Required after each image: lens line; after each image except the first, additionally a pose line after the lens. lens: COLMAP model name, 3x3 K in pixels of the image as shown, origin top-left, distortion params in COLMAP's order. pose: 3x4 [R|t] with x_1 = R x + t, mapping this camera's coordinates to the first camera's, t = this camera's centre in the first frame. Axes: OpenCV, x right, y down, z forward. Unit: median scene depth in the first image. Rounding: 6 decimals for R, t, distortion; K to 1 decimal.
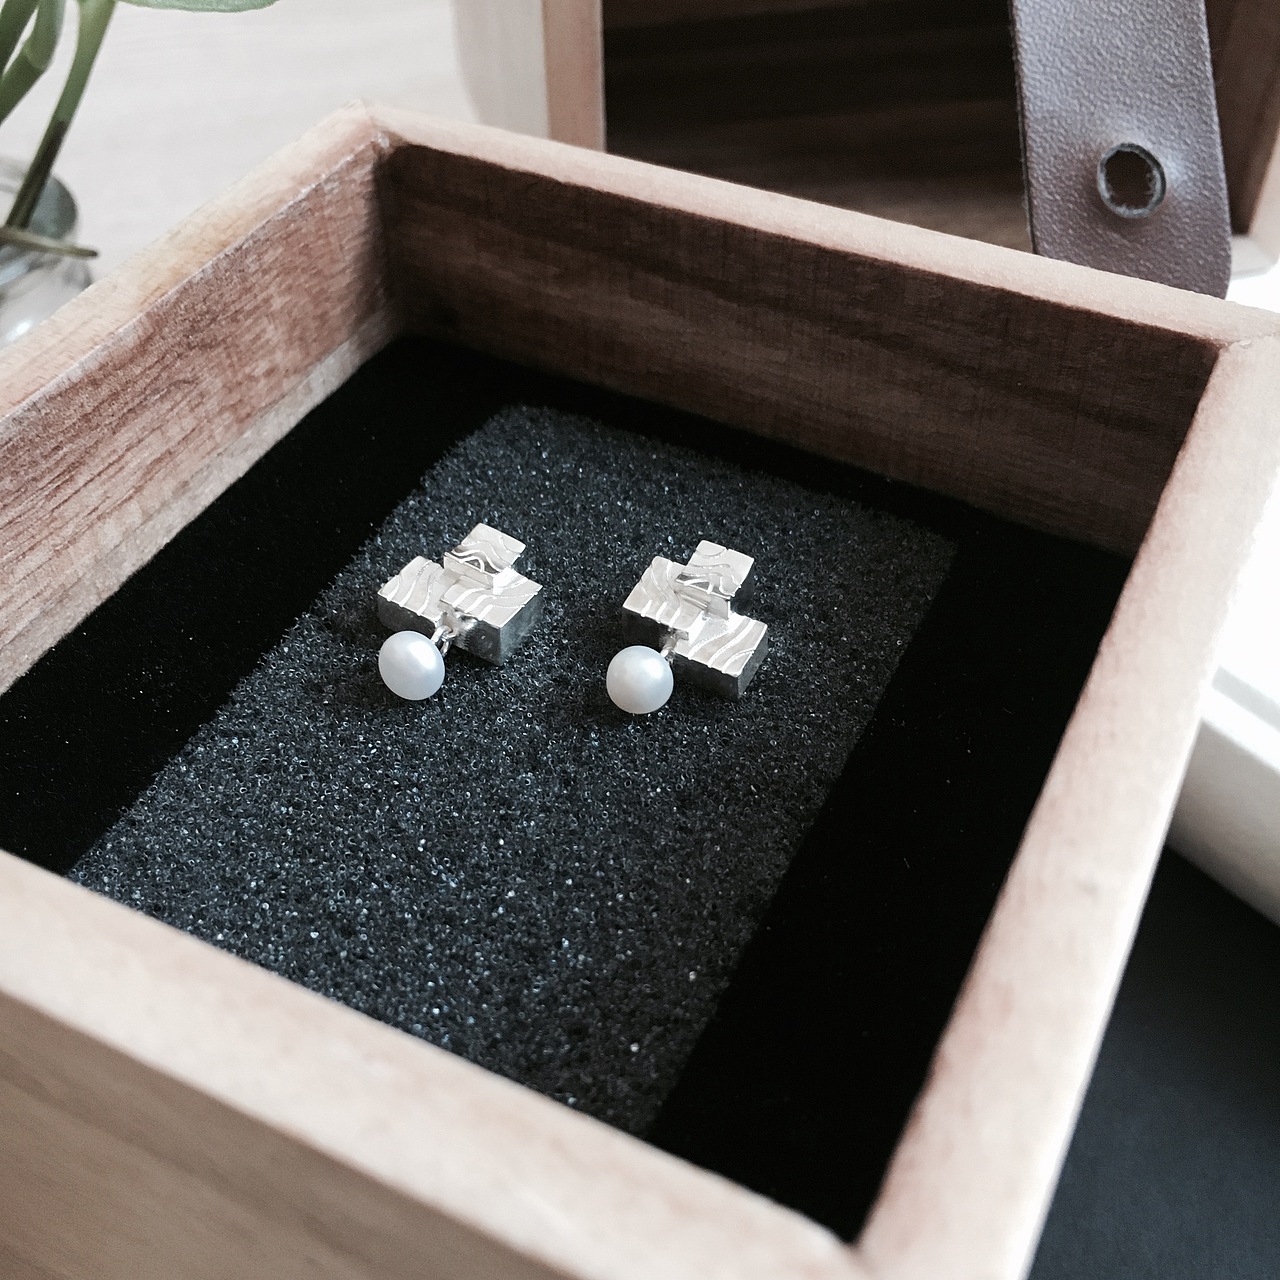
lens RADIAL K [[1448.8, 0, 644.3], [0, 1448.8, 662.5], [0, 0, 1]] dist [0.061626, -0.140304]
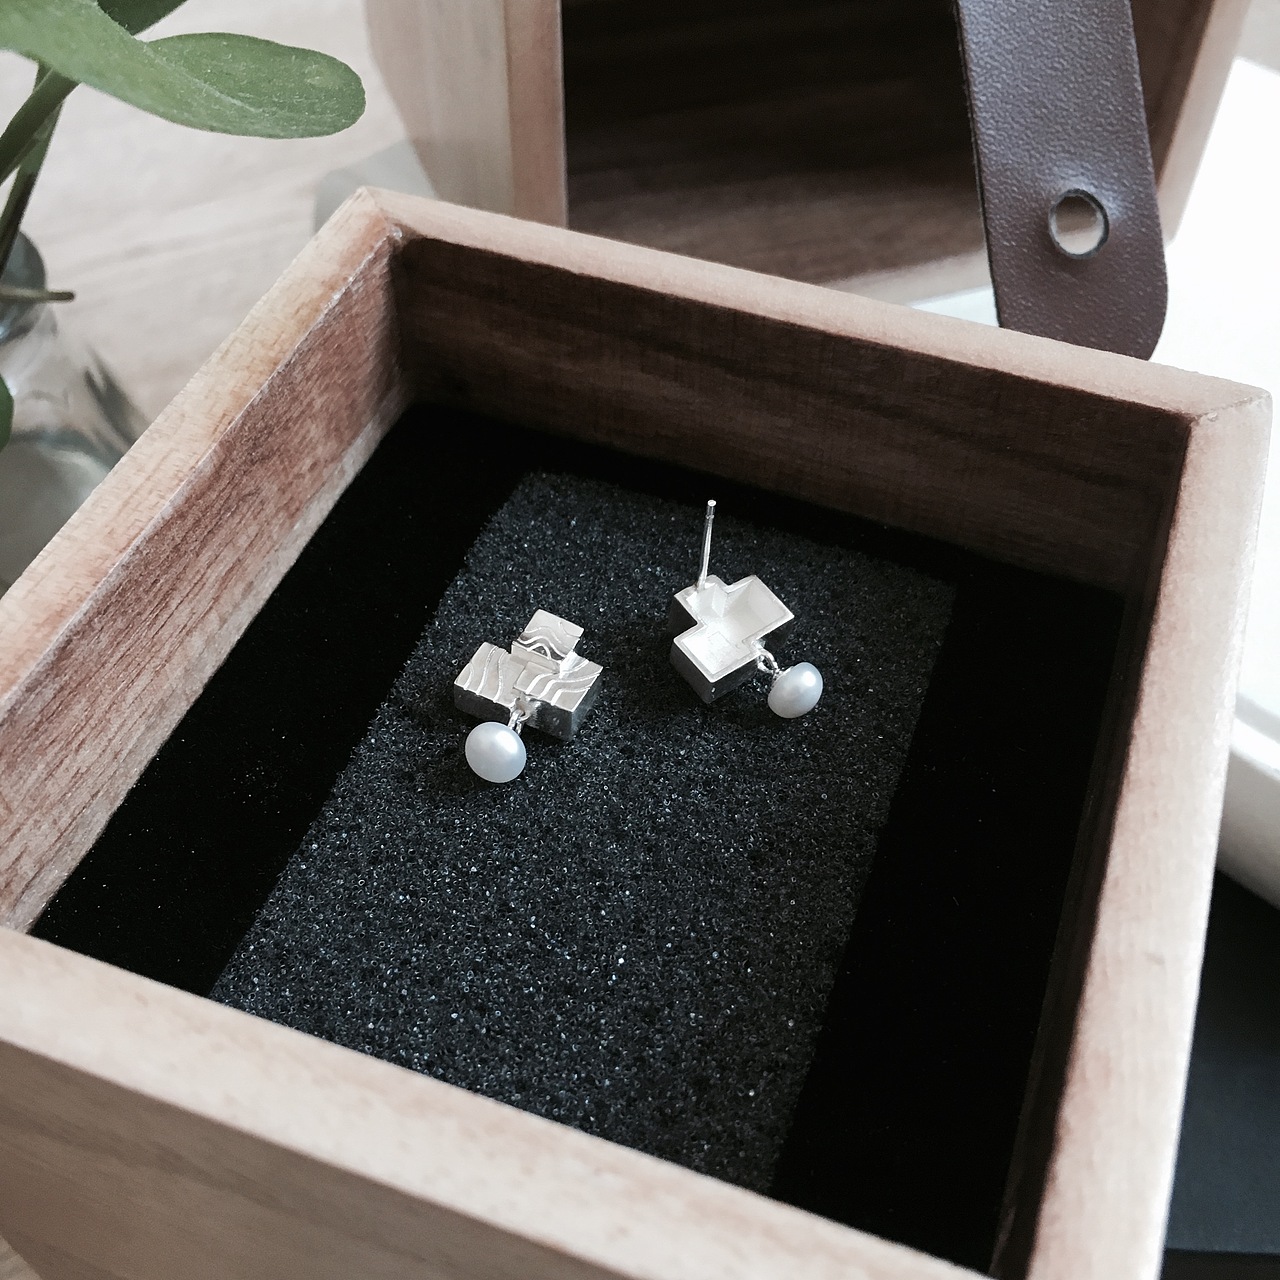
lens RADIAL K [[1448.8, 0, 644.3], [0, 1448.8, 662.5], [0, 0, 1]] dist [0.061626, -0.140304]
pose [[0.993789, -0.073691, 0.083390, -0.119575], [0.067282, 0.994741, 0.077229, -0.126715], [-0.088642, -0.071139, 0.993520, -0.090534]]
